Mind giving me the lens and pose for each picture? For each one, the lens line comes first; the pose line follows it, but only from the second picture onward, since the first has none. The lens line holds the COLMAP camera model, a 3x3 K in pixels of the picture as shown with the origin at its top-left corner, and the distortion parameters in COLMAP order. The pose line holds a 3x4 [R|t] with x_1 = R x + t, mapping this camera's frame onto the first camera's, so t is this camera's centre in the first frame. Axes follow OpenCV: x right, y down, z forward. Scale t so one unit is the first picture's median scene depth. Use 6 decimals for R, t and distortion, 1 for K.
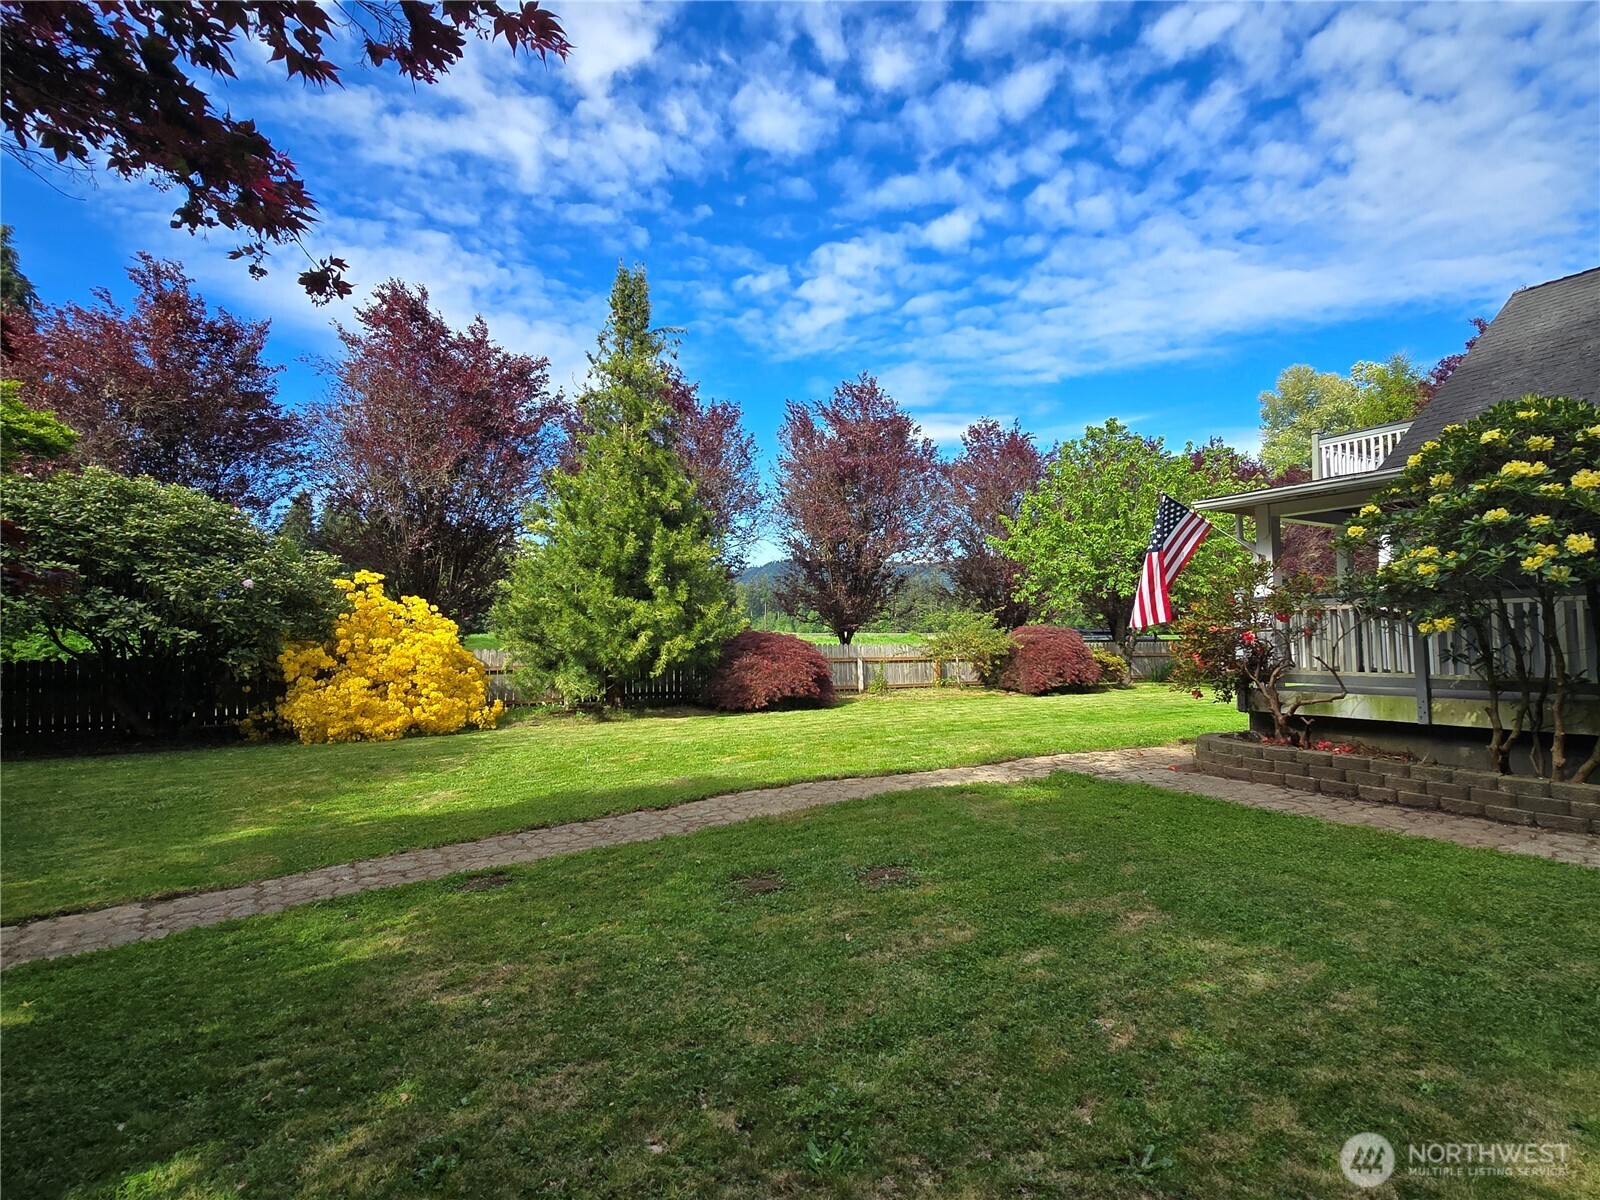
lens RADIAL K [[642.6, 0, 800.0], [0, 642.6, 600.0], [0, 0, 1]] dist [0.000161, 0.000021]
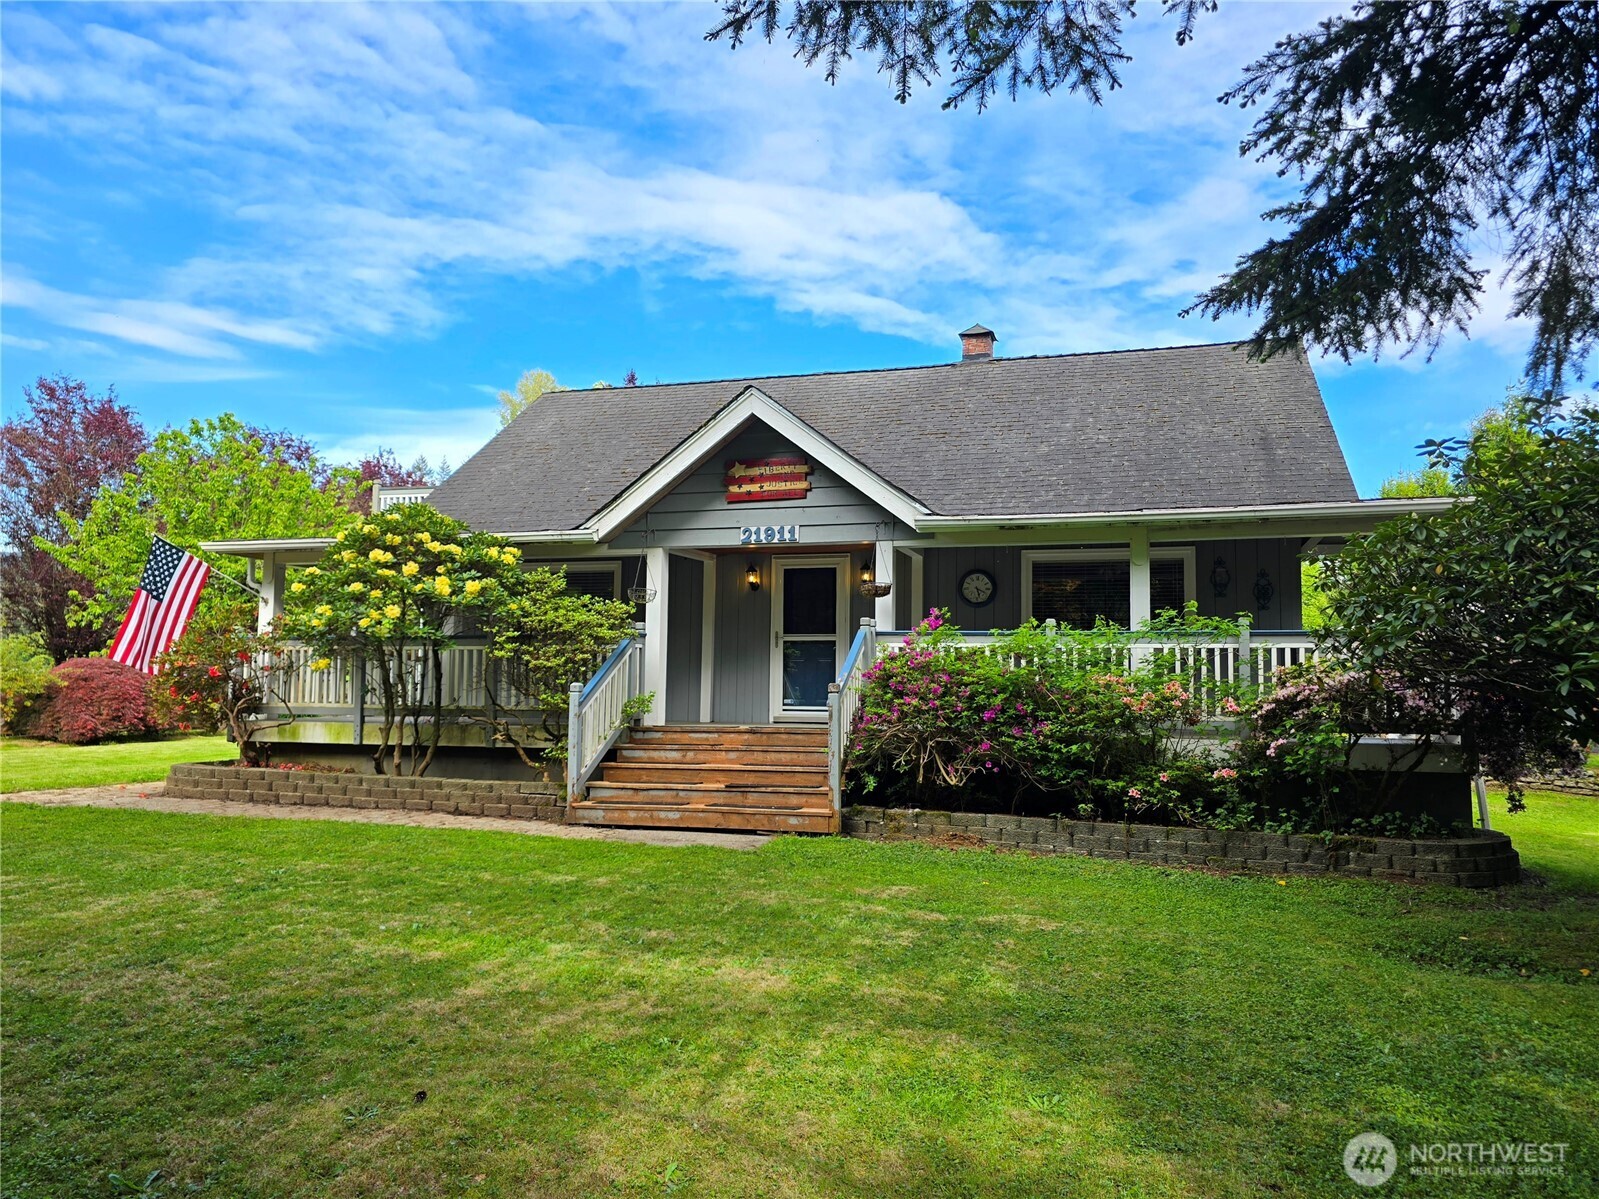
lens RADIAL K [[1103.8, 0, 799.5], [0, 1103.8, 599.5], [0, 0, 1]] dist [-0.002083, -0.000350]
pose [[0.722321, 0.060291, 0.688925, 0.089005], [-0.050756, 0.998128, -0.034134, -0.053498], [-0.689693, -0.010312, 0.724029, -1.051736]]
